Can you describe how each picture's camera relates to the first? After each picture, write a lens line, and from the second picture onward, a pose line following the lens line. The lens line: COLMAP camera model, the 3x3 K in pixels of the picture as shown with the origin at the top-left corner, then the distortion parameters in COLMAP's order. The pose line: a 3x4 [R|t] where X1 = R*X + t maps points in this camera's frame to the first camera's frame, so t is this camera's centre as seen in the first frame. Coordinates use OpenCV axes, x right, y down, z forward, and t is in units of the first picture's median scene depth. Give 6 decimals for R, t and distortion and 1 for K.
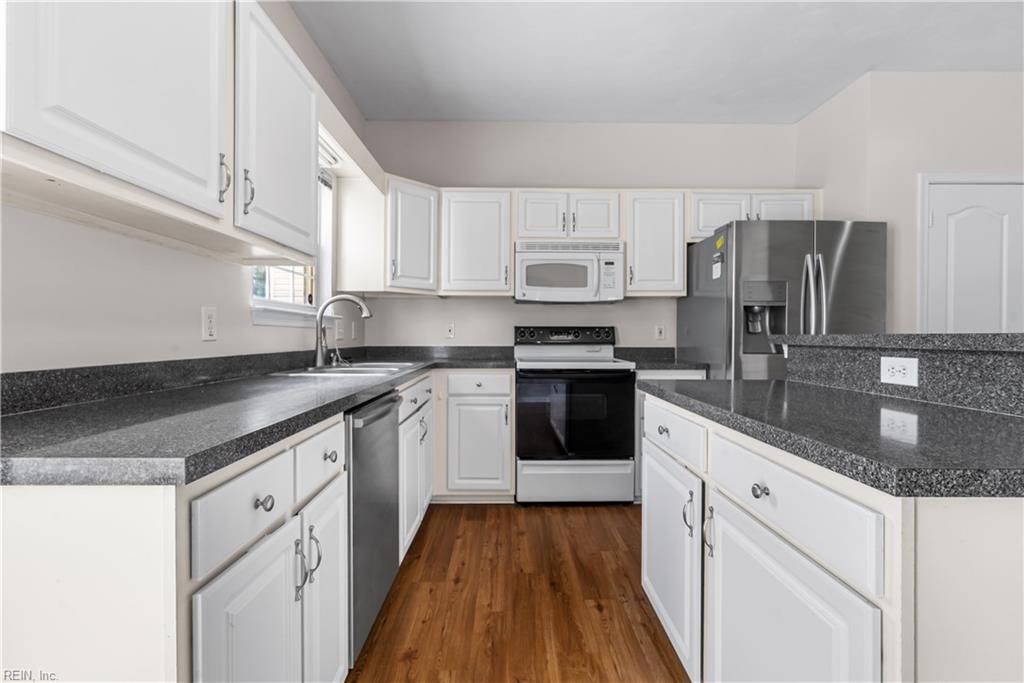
lens RADIAL K [[462.1, 0, 510.8], [0, 462.1, 338.4], [0, 0, 1]] dist [-0.005598, 0.000630]
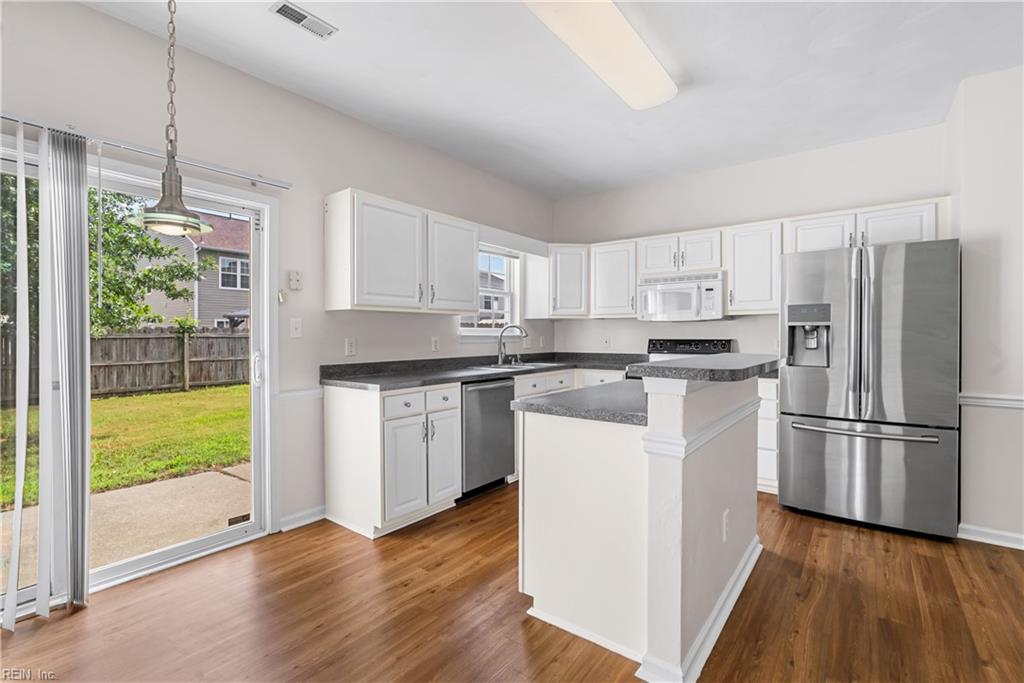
lens RADIAL K [[469.4, 0, 516.1], [0, 469.4, 342.3], [0, 0, 1]] dist [-0.004322, -0.000195]
pose [[0.794838, 0.005794, -0.606794, 0.609397], [0.000715, 0.999945, 0.010485, -0.036847], [0.606822, -0.008768, 0.794790, -0.344722]]
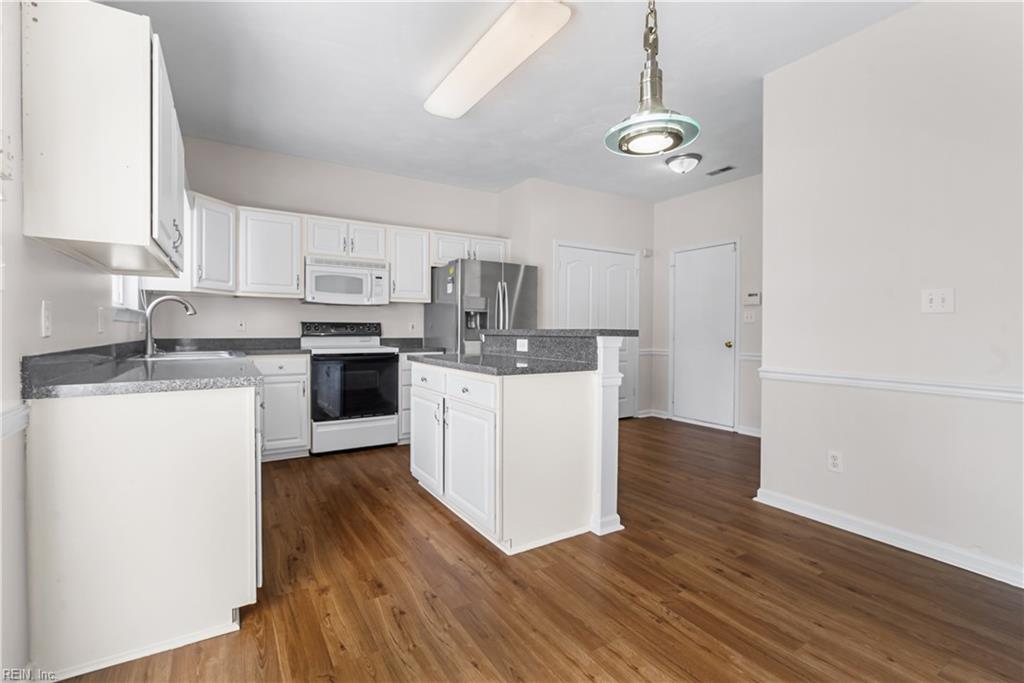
lens RADIAL K [[462.1, 0, 510.8], [0, 462.1, 338.4], [0, 0, 1]] dist [-0.005598, 0.000630]
pose [[0.852590, -0.007487, 0.522527, -0.190750], [0.000321, 0.999905, 0.013804, 0.001990], [-0.522580, -0.011601, 0.852511, -0.431154]]
